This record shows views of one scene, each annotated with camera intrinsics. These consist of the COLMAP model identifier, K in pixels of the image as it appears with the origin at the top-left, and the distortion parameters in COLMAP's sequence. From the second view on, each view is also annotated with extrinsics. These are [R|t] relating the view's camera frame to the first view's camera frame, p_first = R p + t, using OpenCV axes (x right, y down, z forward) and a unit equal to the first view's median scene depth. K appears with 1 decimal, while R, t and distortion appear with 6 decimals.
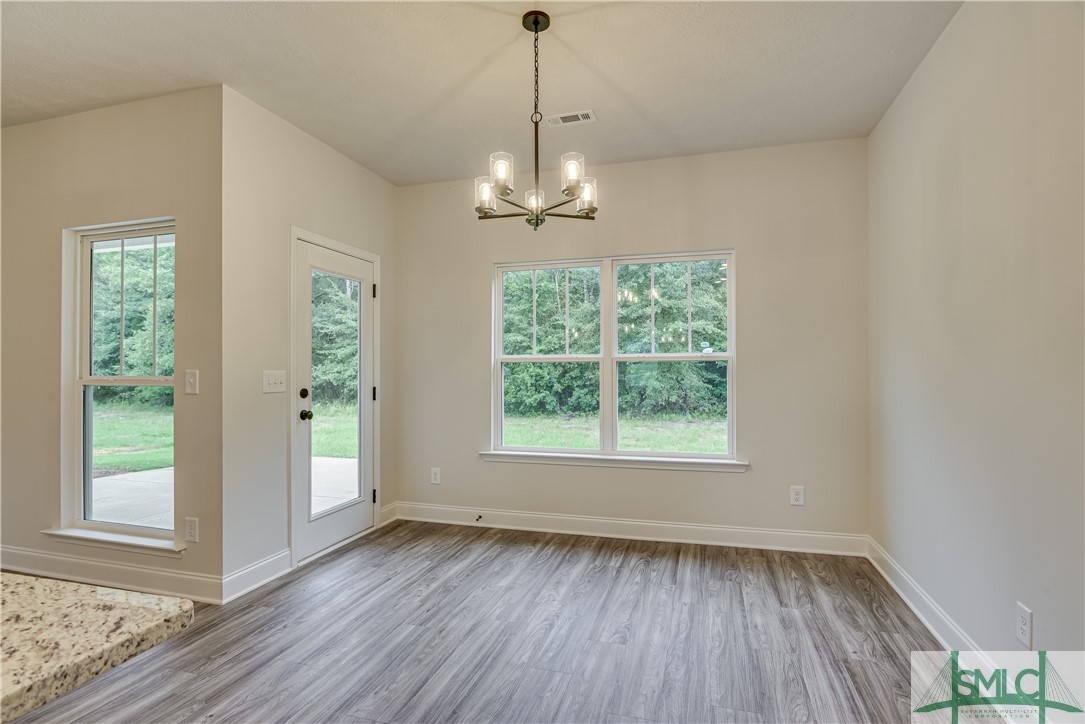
lens RADIAL K [[535.8, 0, 542.5], [0, 535.8, 362.0], [0, 0, 1]] dist [-0.023544, 0.001339]
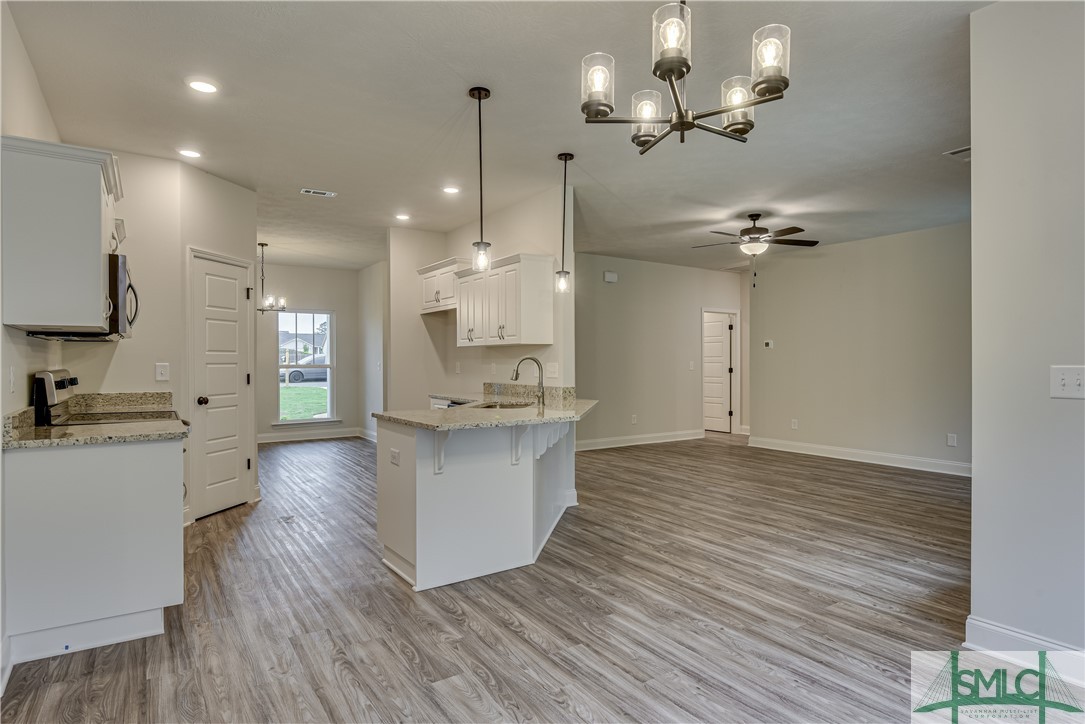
lens RADIAL K [[604.0, 0, 550.2], [0, 604.0, 363.5], [0, 0, 1]] dist [-0.006906, -0.001263]
pose [[-0.636456, 0.005593, -0.771292, 0.064637], [0.010212, 0.999947, -0.001176, 0.001060], [0.771245, -0.008625, -0.636480, 0.132983]]
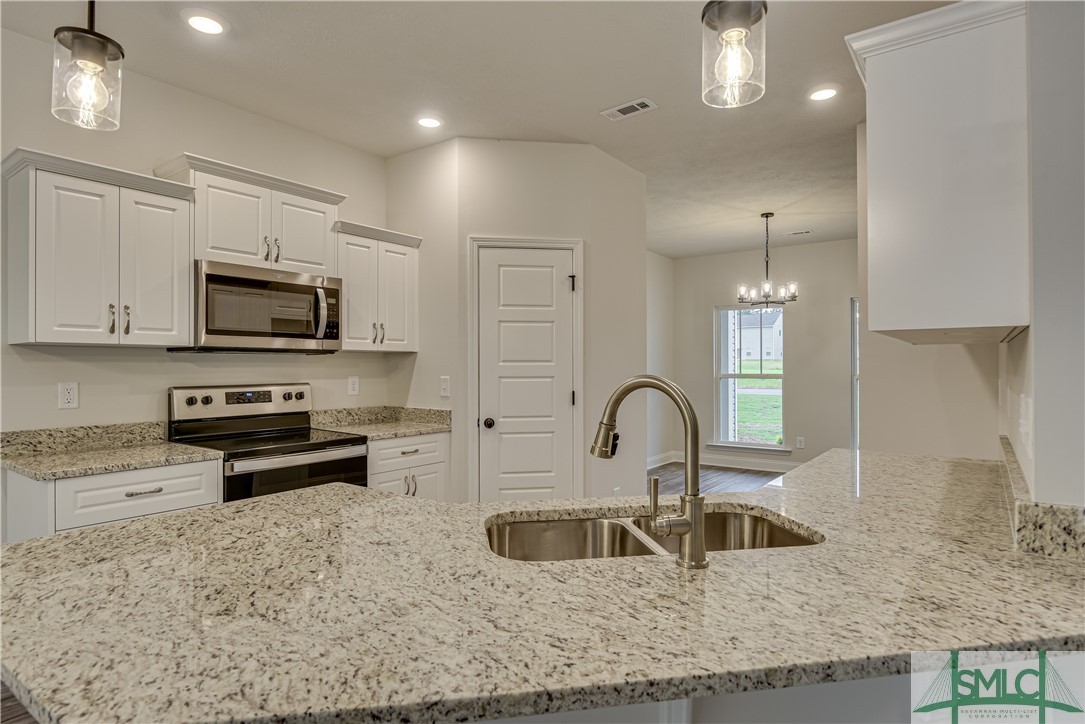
lens RADIAL K [[586.0, 0, 542.5], [0, 586.0, 362.0], [0, 0, 1]] dist [-0.006550, -0.001204]
pose [[-0.937357, 0.006490, 0.348310, -0.086794], [0.000585, 0.999854, -0.017054, -0.001805], [-0.348370, -0.015782, -0.937224, 0.058151]]
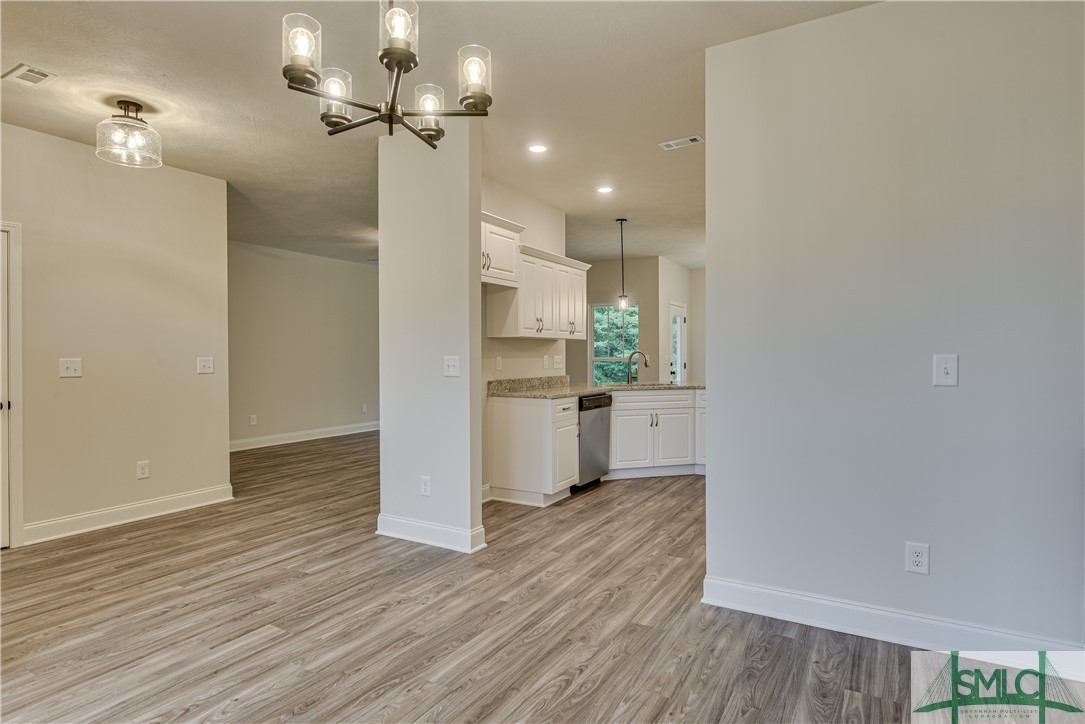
lens RADIAL K [[564.4, 0, 541.8], [0, 564.4, 355.5], [0, 0, 1]] dist [-0.000732, -0.000090]
pose [[0.969267, -0.002127, -0.246001, -0.056487], [0.005114, 0.999921, 0.011502, -0.002736], [0.245957, -0.012406, 0.969201, -0.260880]]
